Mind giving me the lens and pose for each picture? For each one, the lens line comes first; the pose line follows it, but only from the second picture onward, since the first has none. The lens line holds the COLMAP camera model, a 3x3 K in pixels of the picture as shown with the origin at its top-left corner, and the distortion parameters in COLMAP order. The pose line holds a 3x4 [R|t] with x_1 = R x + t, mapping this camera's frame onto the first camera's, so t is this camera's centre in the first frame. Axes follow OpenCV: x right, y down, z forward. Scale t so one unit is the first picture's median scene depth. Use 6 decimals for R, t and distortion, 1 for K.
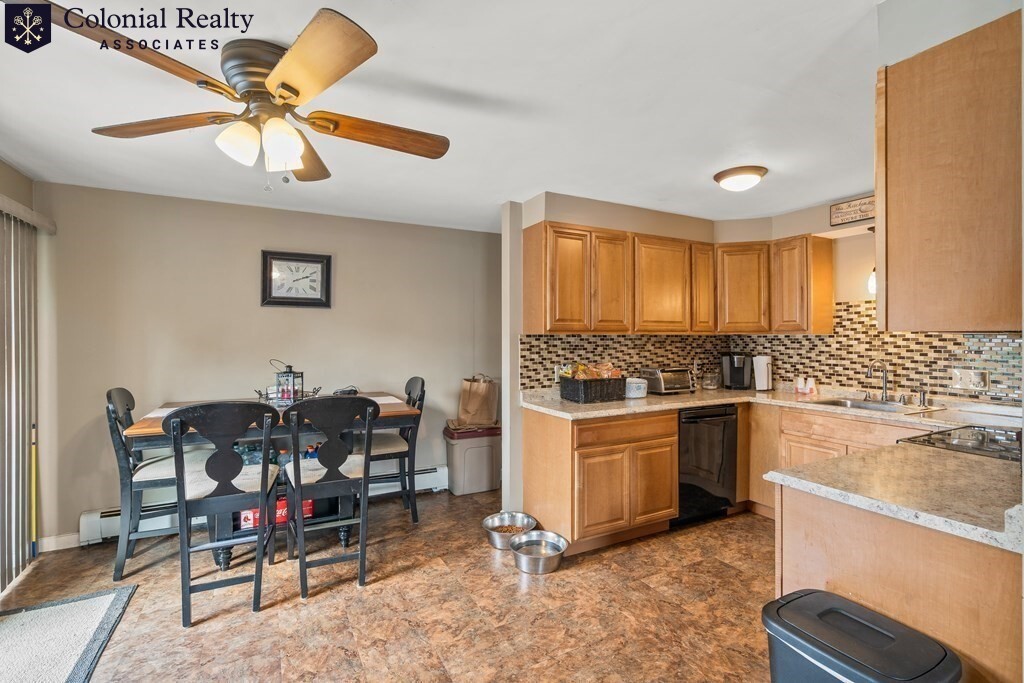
lens RADIAL K [[470.1, 0, 512.0], [0, 470.1, 341.5], [0, 0, 1]] dist [-0.002507, -0.000145]
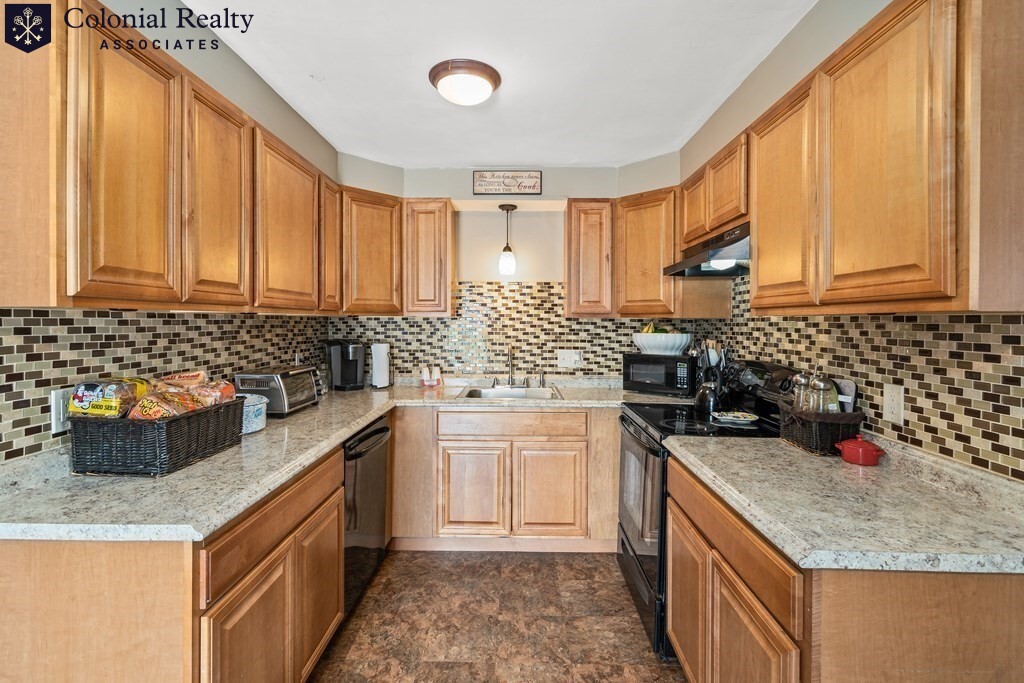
lens RADIAL K [[472.8, 0, 509.7], [0, 472.8, 324.2], [0, 0, 1]] dist [0.000489, 0.000815]
pose [[0.485632, -0.002930, 0.874158, -0.063505], [0.004687, 0.999989, 0.000748, -0.001556], [-0.874151, 0.003734, 0.485640, 0.486353]]
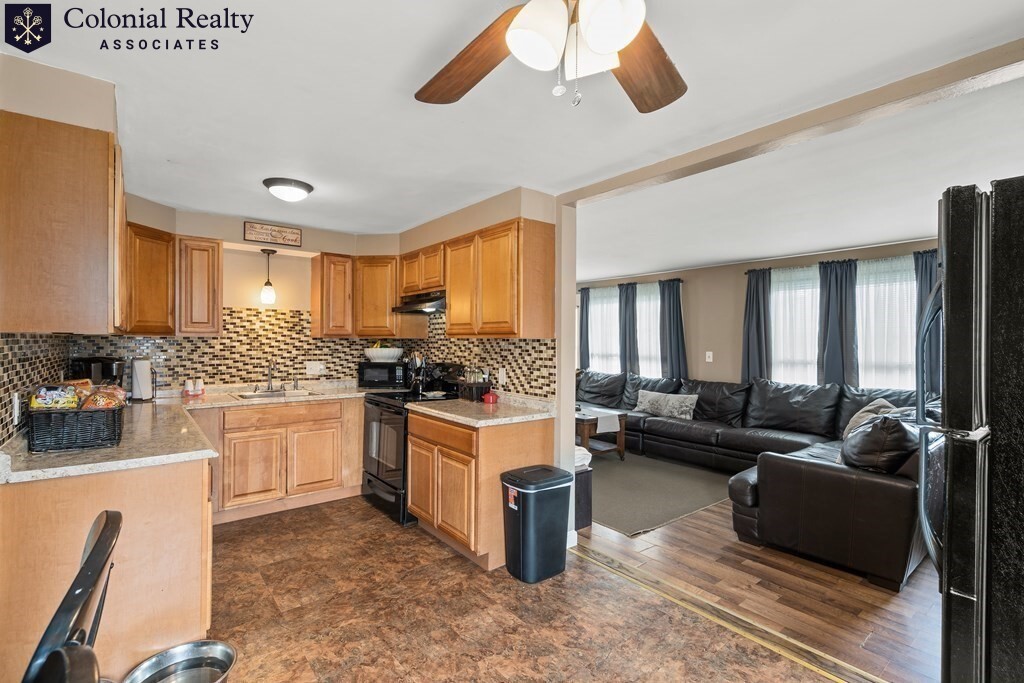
lens RADIAL K [[470.1, 0, 512.0], [0, 470.1, 341.5], [0, 0, 1]] dist [-0.002507, -0.000145]
pose [[-0.188021, -0.002971, 0.982160, -0.518327], [0.004073, 0.999984, 0.003804, -0.005202], [-0.982156, 0.004715, -0.188006, 0.559866]]
